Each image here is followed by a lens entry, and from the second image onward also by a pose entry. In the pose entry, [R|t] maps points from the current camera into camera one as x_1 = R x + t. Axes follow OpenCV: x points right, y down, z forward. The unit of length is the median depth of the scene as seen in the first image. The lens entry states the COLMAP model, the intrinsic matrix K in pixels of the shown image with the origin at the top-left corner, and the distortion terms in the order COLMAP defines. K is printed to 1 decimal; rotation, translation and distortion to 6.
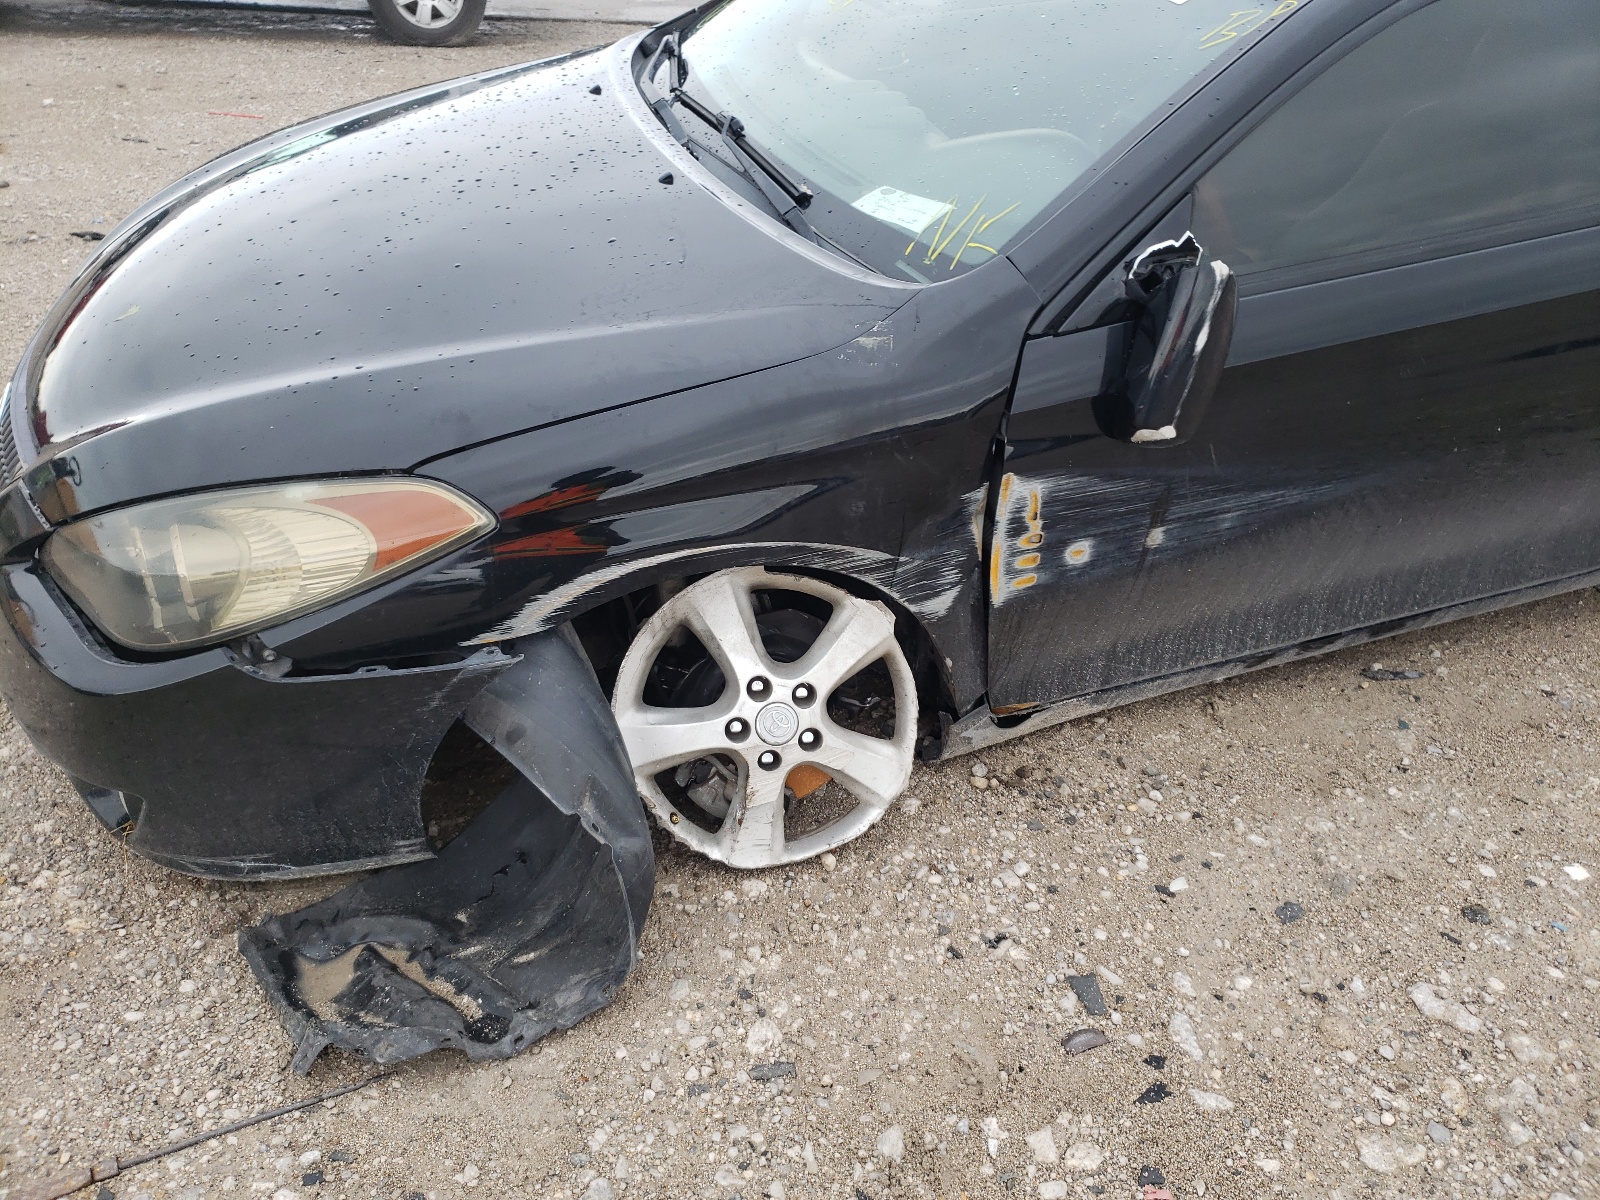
lens RADIAL K [[1227.6, 0, 795.6], [0, 1227.6, 602.5], [0, 0, 1]] dist [0.002785, 0.022016]
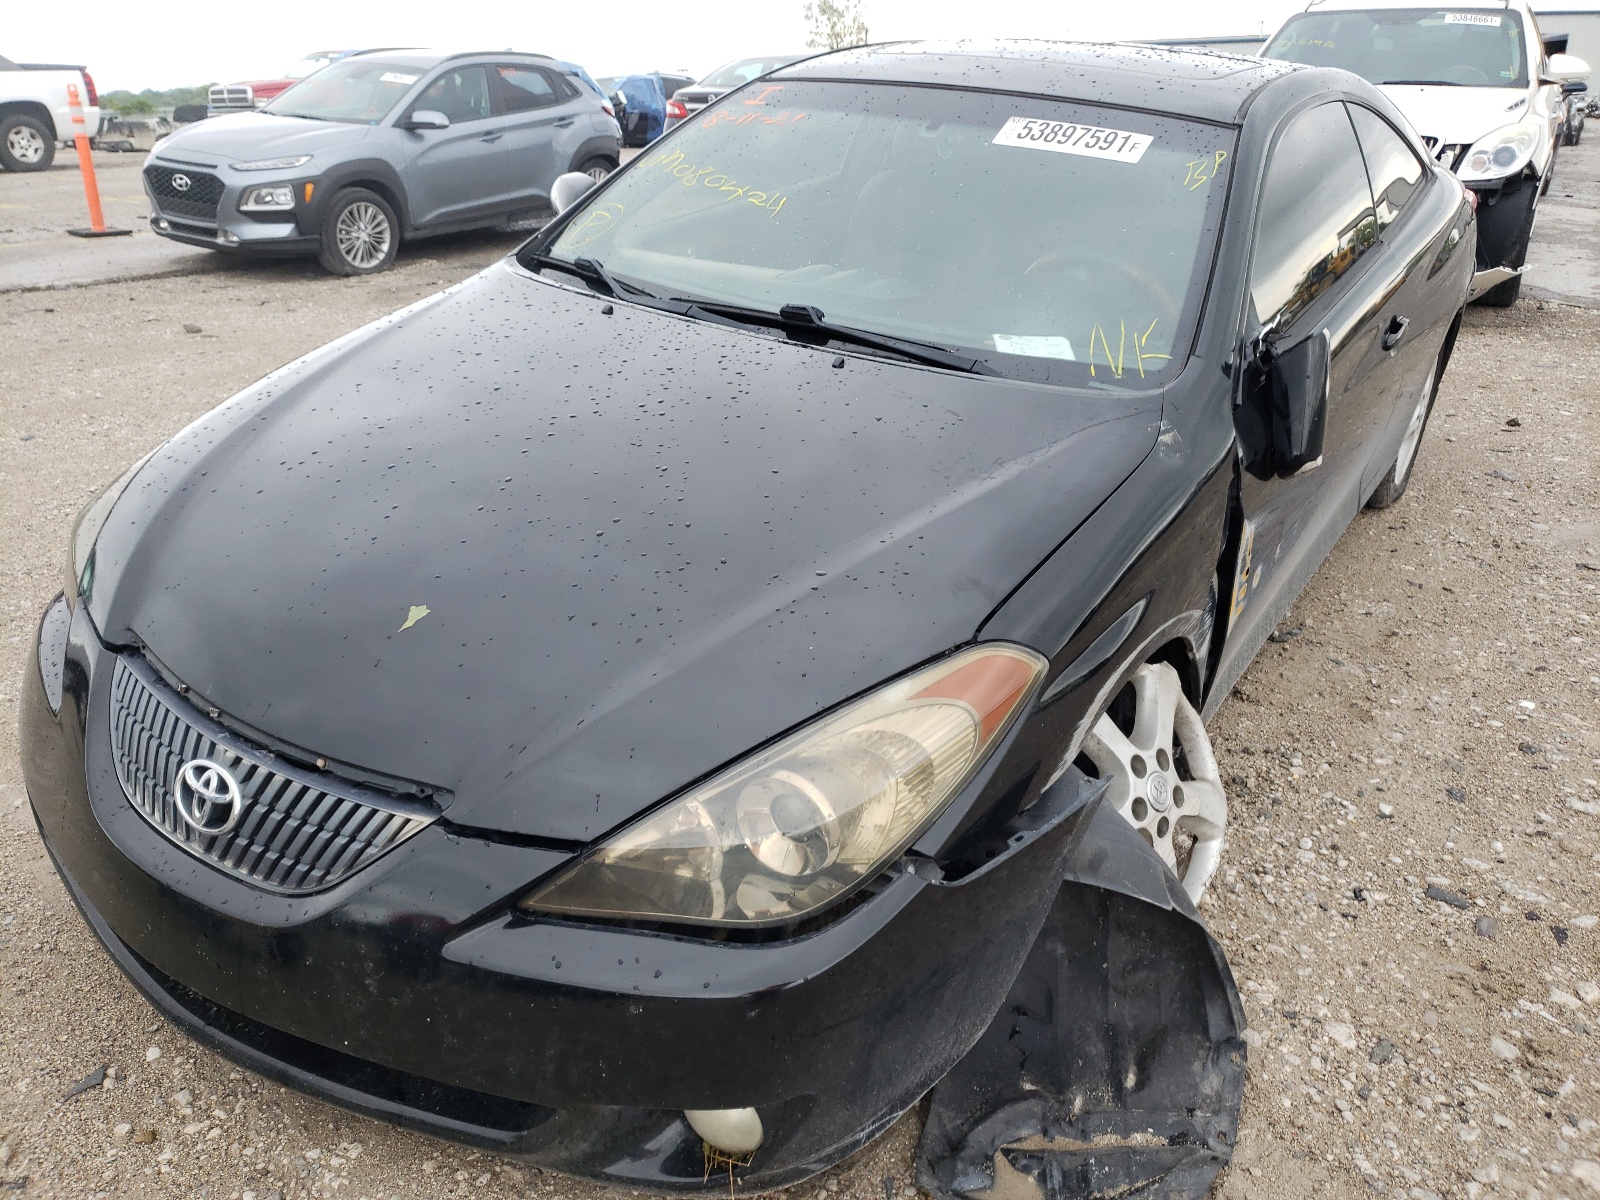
lens RADIAL K [[1227.6, 0, 793.8], [0, 1227.6, 601.0], [0, 0, 1]] dist [0.002785, 0.022016]
pose [[0.824822, -0.278796, 0.491876, -0.850452], [0.352541, 0.933745, -0.061925, -0.116788], [-0.442022, 0.224483, 0.868460, 0.156287]]
